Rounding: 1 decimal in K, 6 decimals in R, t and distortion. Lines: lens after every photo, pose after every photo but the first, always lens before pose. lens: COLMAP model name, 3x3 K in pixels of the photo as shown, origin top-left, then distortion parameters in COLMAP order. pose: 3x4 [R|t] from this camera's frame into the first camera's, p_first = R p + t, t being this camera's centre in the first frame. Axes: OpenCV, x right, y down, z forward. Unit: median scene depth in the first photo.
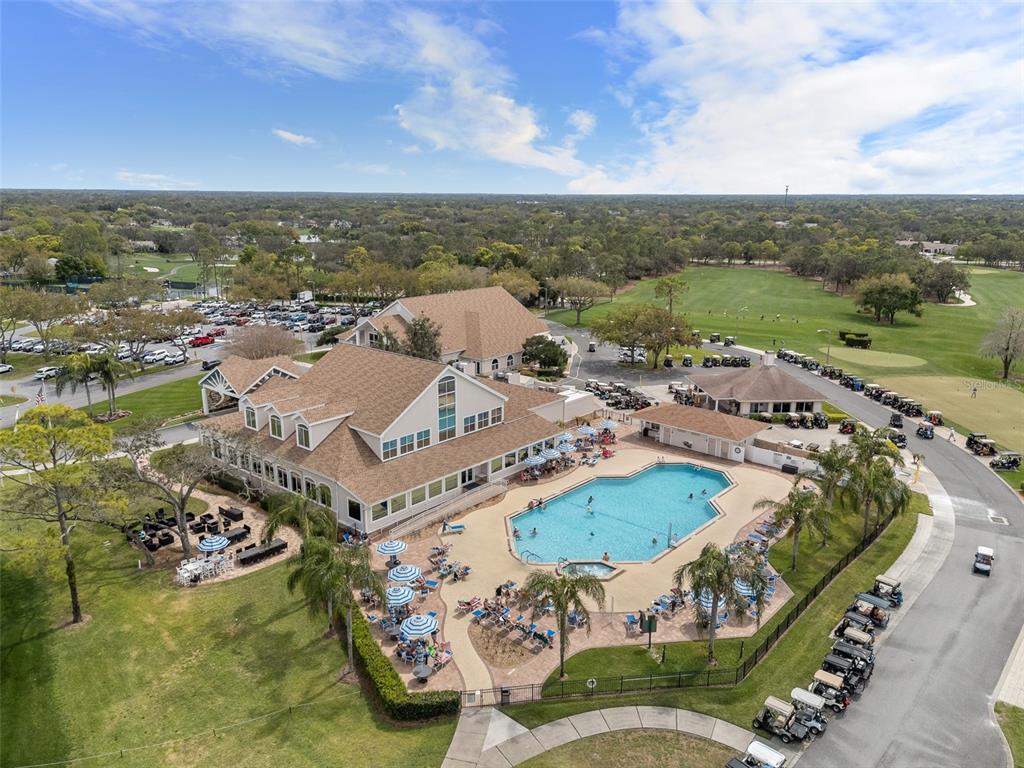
lens RADIAL K [[729.0, 0, 512.0], [0, 729.0, 384.0], [0, 0, 1]] dist [0.001270, 0.000219]
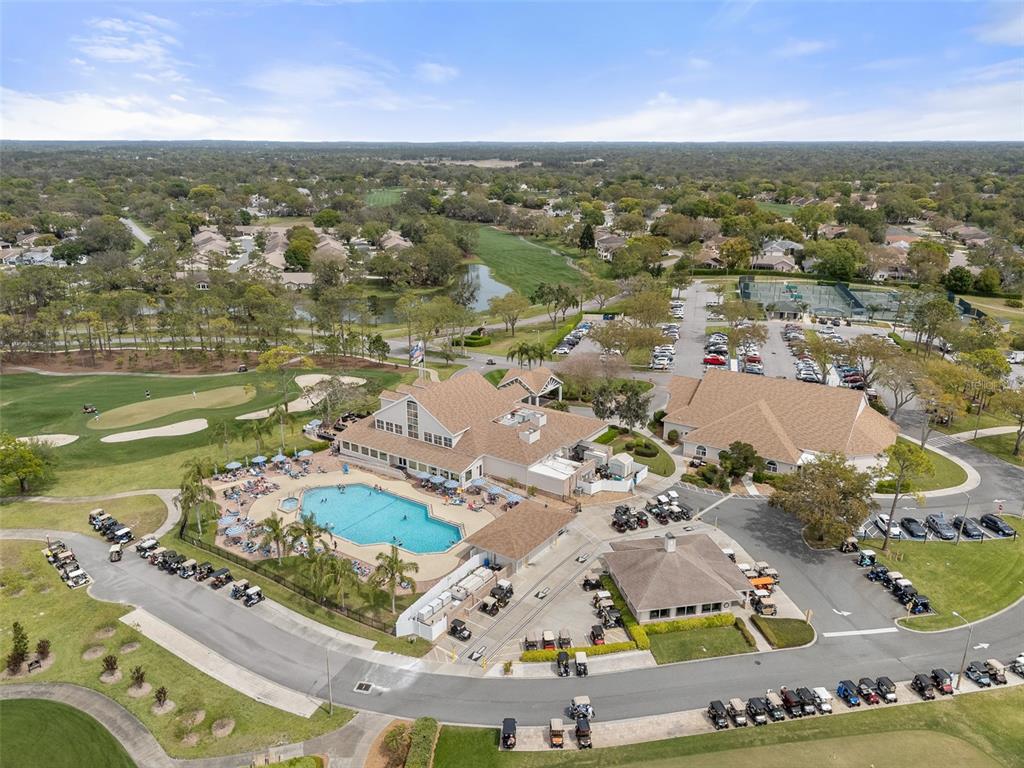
lens RADIAL K [[729.0, 0, 512.0], [0, 729.0, 384.0], [0, 0, 1]] dist [0.001270, 0.000219]
pose [[0.164703, 0.266621, -0.949624, 1.459534], [-0.284632, 0.934662, 0.213054, -0.444912], [0.944382, 0.235203, 0.229831, 0.824242]]
